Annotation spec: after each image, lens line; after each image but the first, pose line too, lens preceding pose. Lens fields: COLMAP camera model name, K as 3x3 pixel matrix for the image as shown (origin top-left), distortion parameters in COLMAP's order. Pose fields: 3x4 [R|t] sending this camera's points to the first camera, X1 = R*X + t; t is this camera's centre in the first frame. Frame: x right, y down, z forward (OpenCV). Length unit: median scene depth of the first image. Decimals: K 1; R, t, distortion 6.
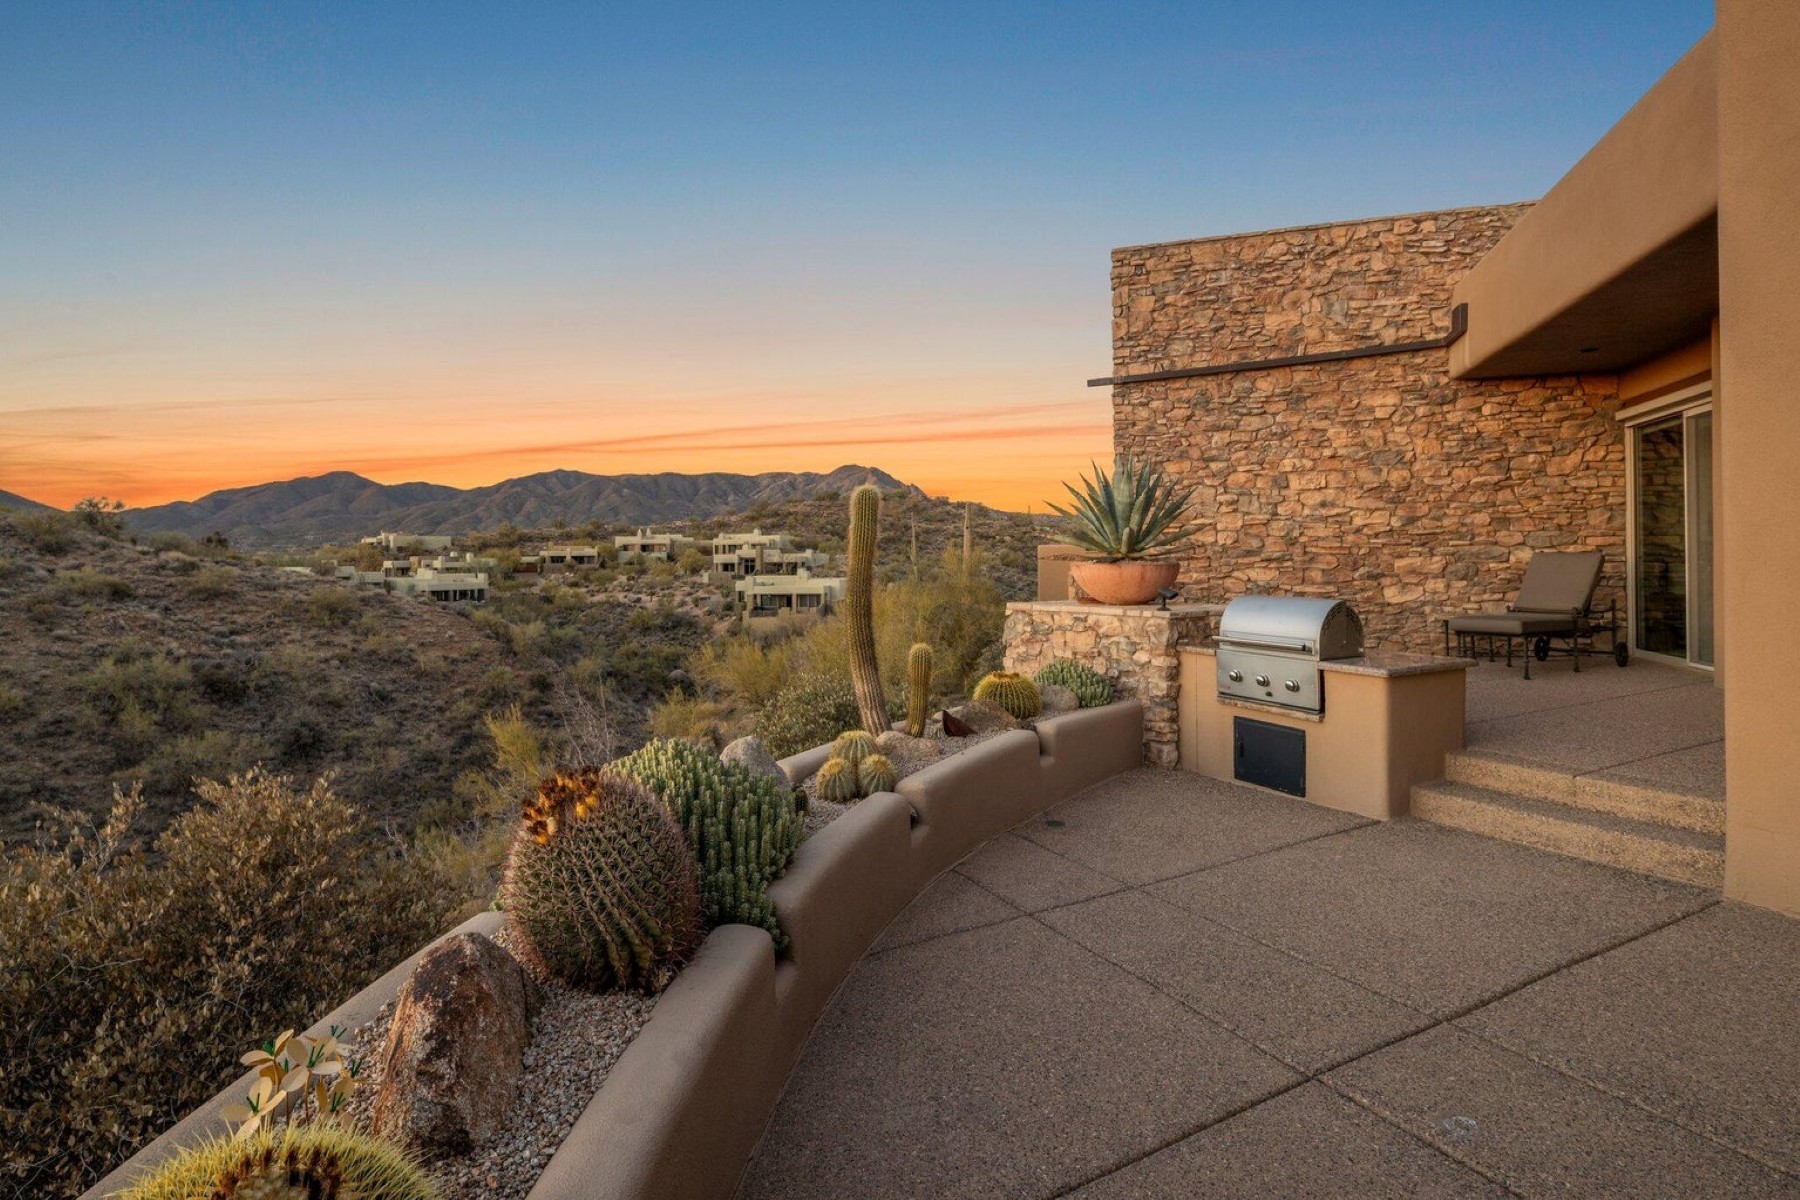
lens RADIAL K [[876.4, 0, 897.7], [0, 876.4, 553.9], [0, 0, 1]] dist [0.007719, -0.005591]
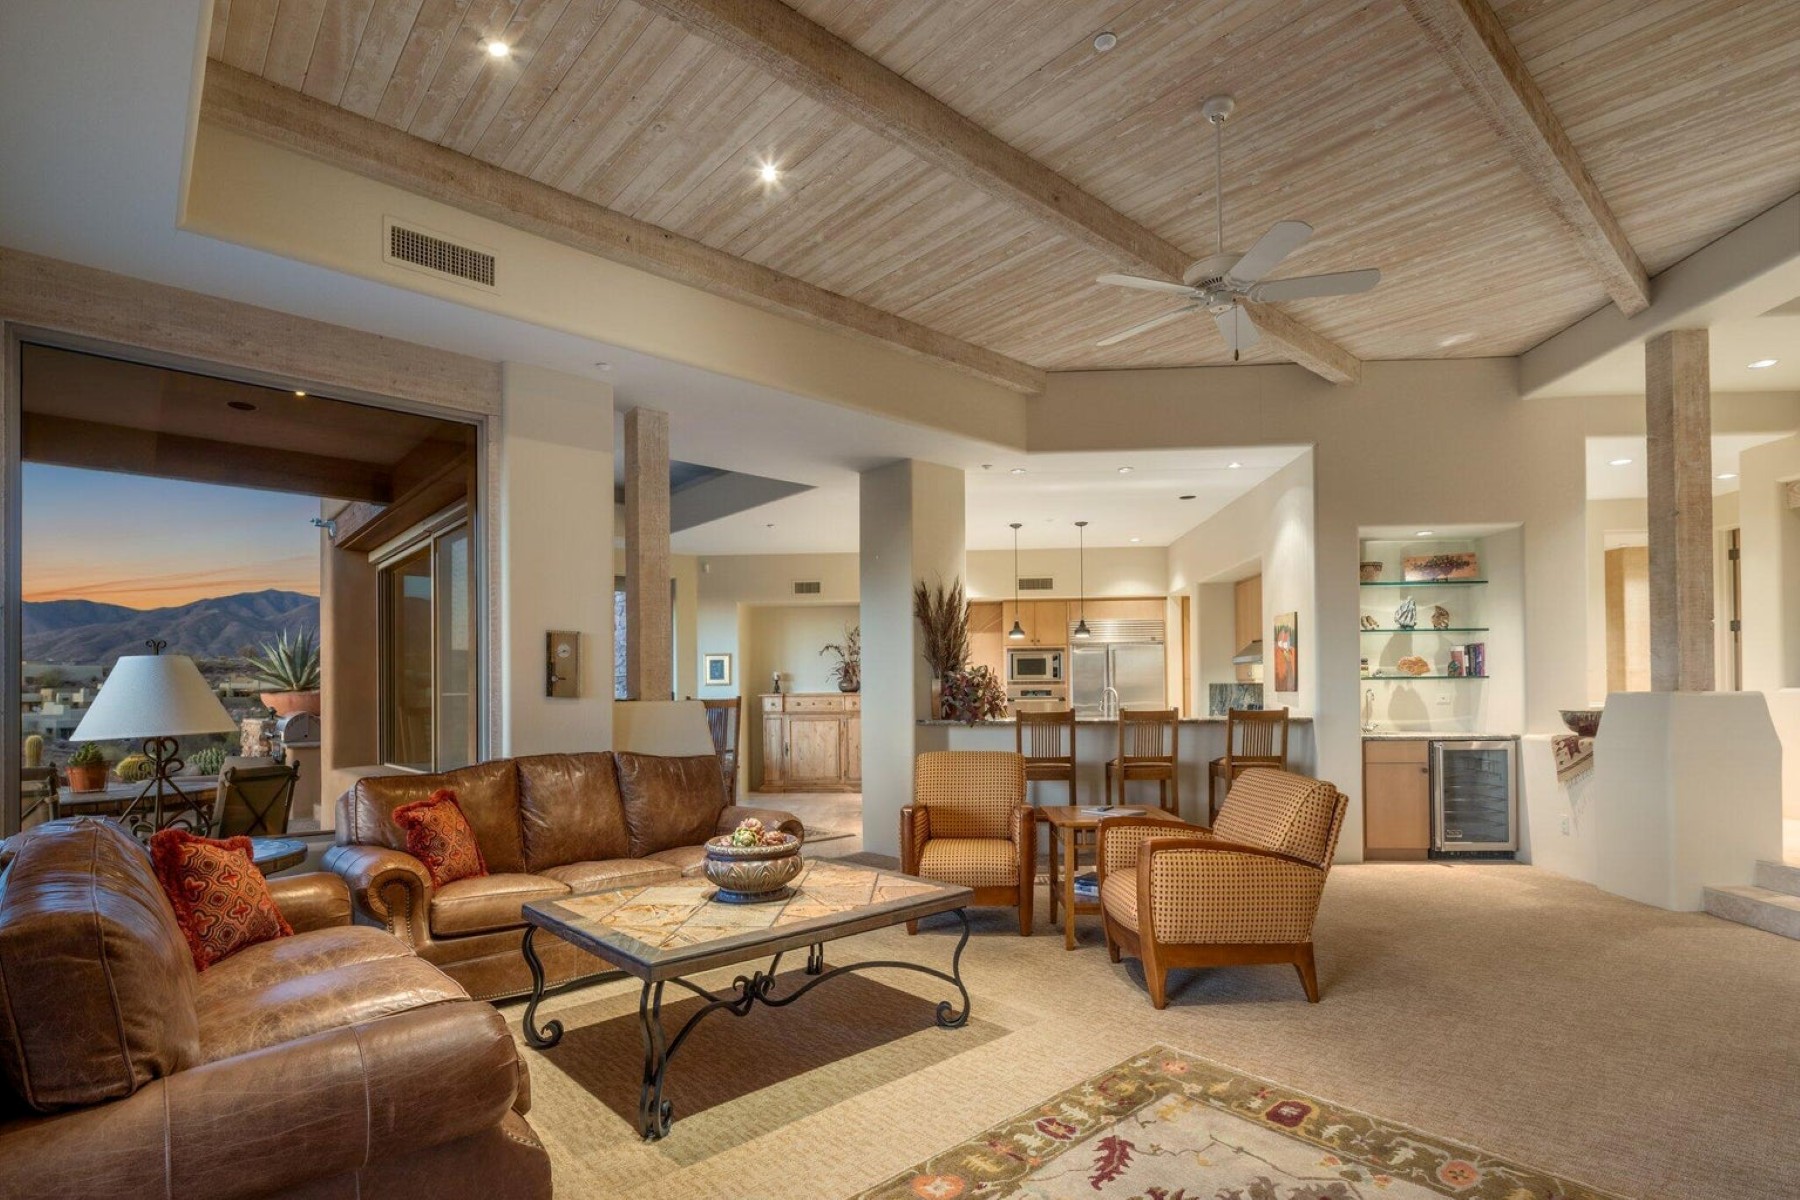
lens RADIAL K [[876.4, 0, 897.8], [0, 876.4, 680.4], [0, 0, 1]] dist [0.007719, -0.005591]
pose [[0.968437, 0.005904, 0.249188, 0.154844], [-0.003588, 0.999946, -0.009748, -0.000337], [-0.249232, 0.008546, 0.968406, -0.145890]]
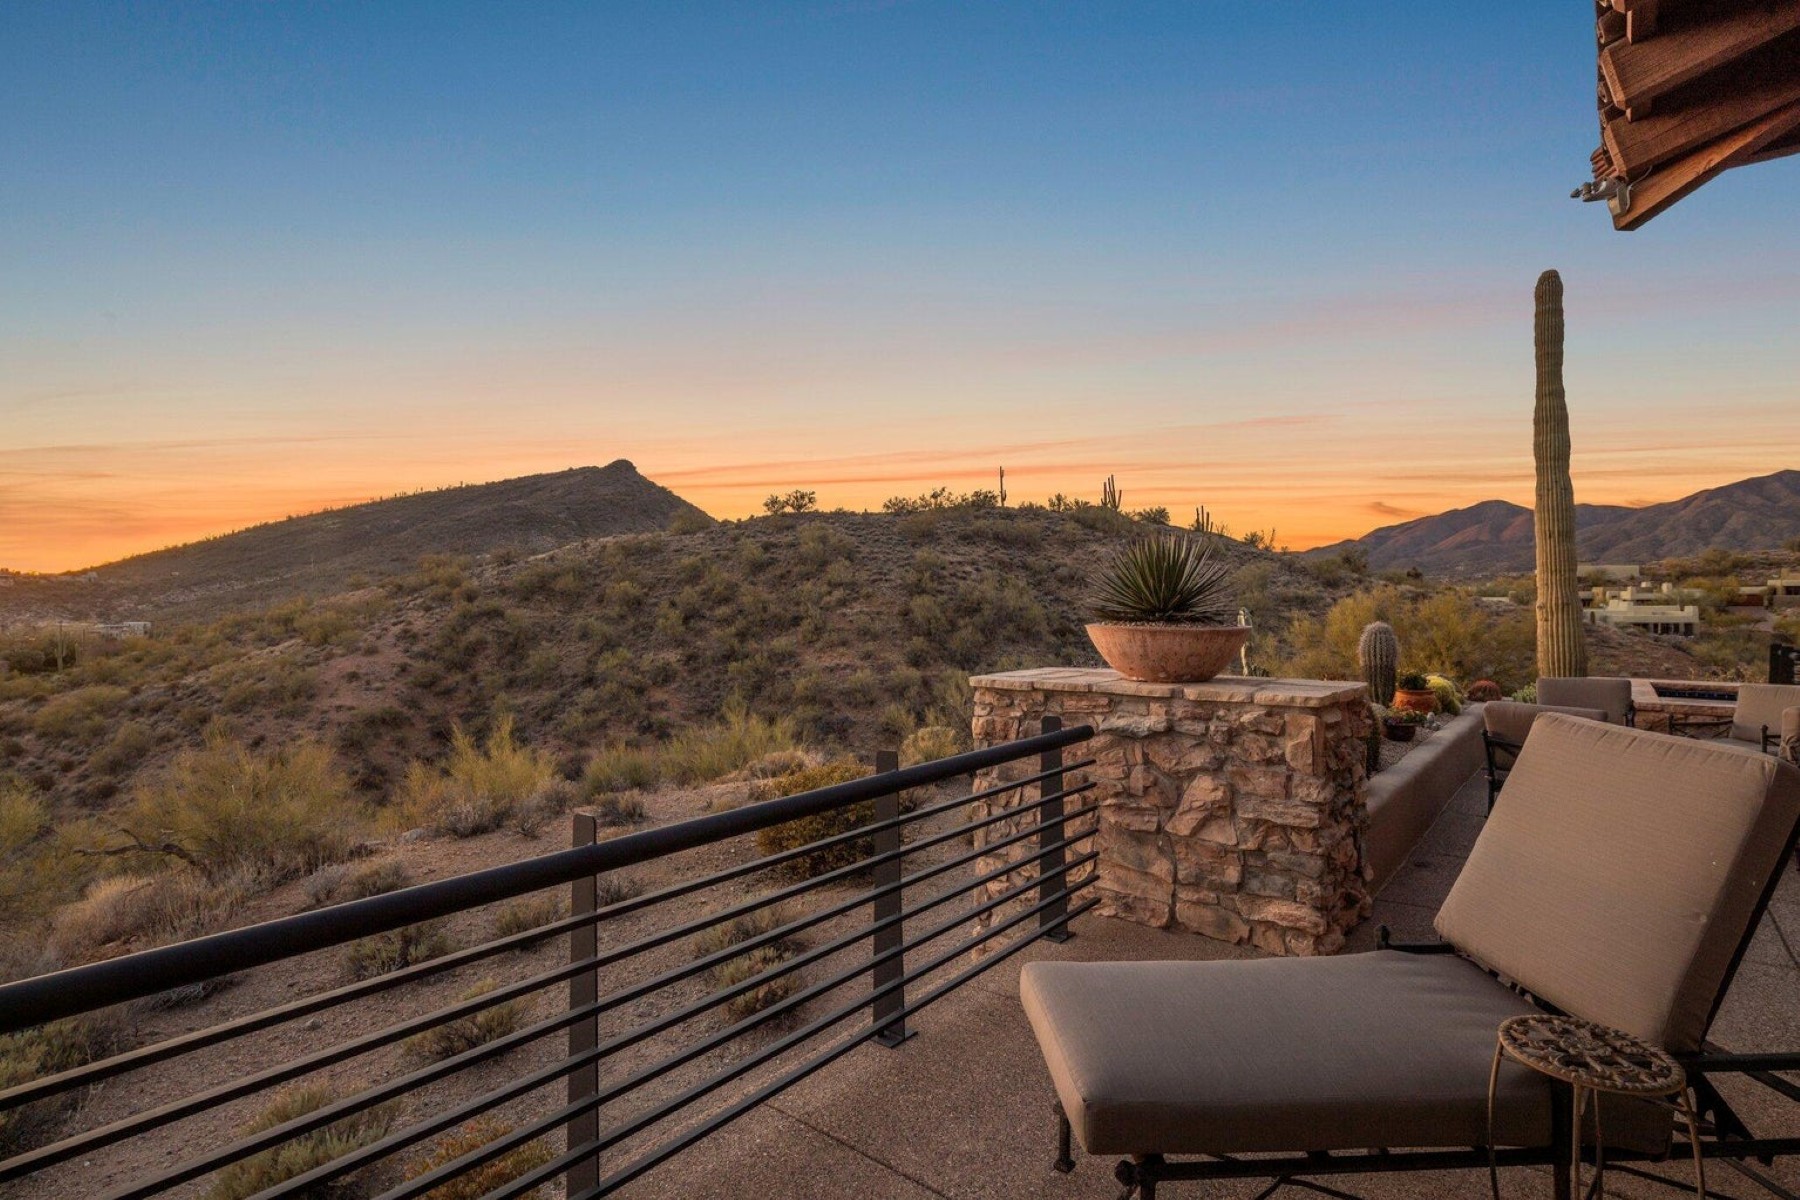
lens RADIAL K [[876.4, 0, 896.7], [0, 876.4, 594.9], [0, 0, 1]] dist [0.007719, -0.005591]
pose [[0.399943, 0.003898, -0.916532, 0.082922], [0.006881, 0.999950, 0.007256, -0.003851], [0.916514, -0.009209, 0.399896, -0.320200]]
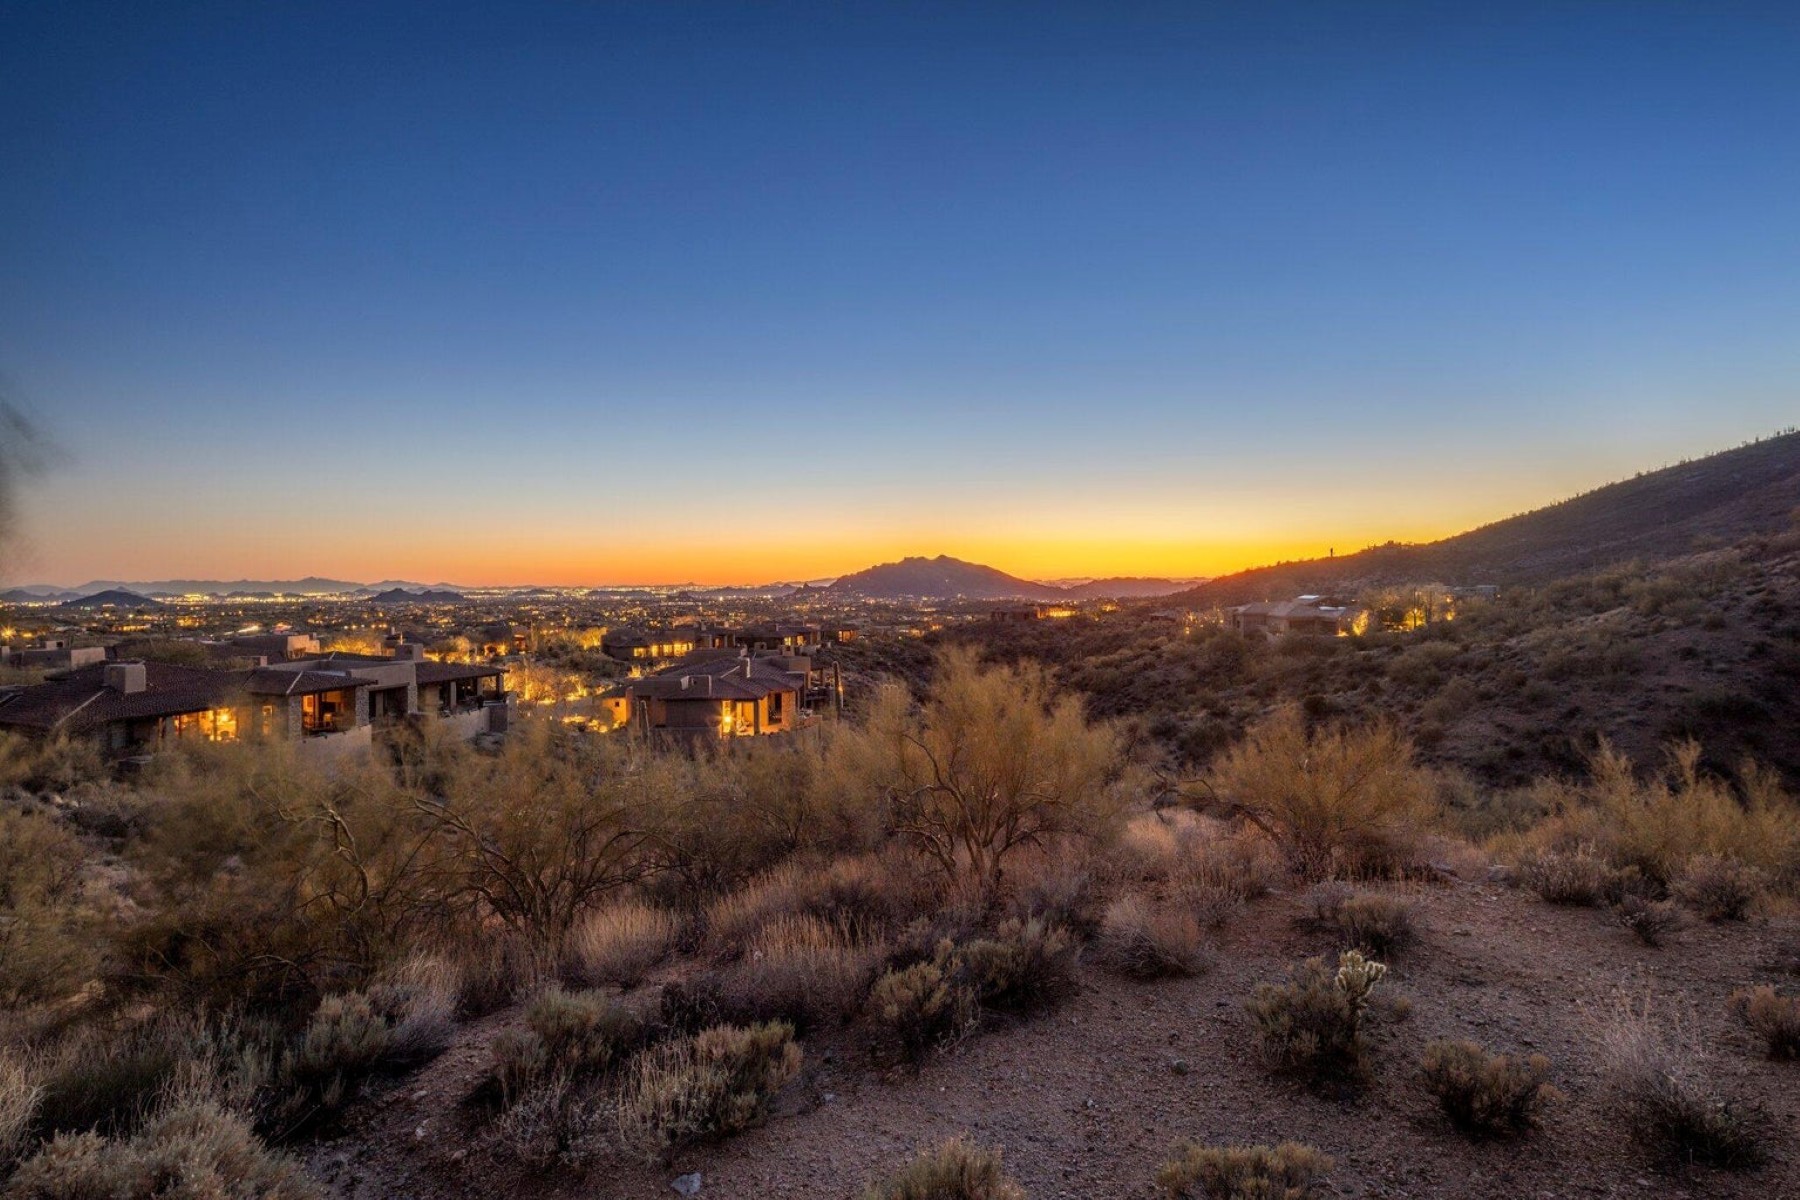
lens RADIAL K [[876.4, 0, 899.6], [0, 876.4, 573.4], [0, 0, 1]] dist [0.007719, -0.005591]
pose [[-0.780436, 0.017713, -0.624984, 0.018671], [0.022066, 0.999756, 0.000779, -0.002690], [0.624846, -0.013183, -0.780637, -0.279147]]
